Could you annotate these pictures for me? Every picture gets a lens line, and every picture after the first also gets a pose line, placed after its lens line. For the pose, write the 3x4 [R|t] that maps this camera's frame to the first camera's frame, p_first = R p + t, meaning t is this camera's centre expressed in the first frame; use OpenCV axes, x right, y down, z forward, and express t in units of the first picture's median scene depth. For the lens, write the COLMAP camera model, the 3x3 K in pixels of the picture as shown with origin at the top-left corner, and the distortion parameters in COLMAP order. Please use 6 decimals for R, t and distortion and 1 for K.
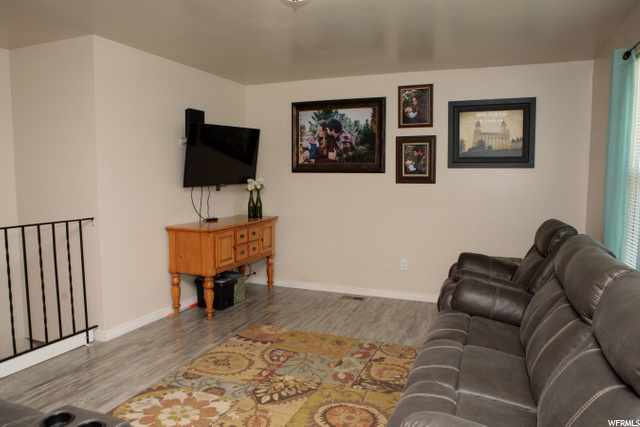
lens RADIAL K [[447.2, 0, 318.0], [0, 447.2, 212.2], [0, 0, 1]] dist [-0.111307, 0.078422]
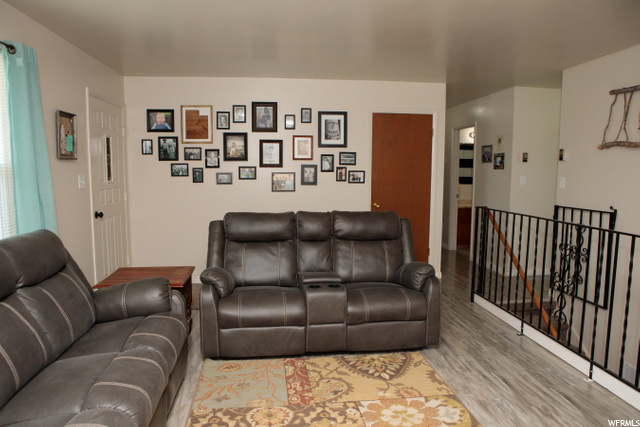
lens RADIAL K [[430.9, 0, 320.0], [0, 430.9, 213.5], [0, 0, 1]] dist [-0.105981, 0.072708]
pose [[-0.870999, 0.045795, -0.489145, 0.153931], [-0.049717, 0.982318, 0.180496, -0.079745], [0.488762, 0.181531, -0.853322, 0.865679]]
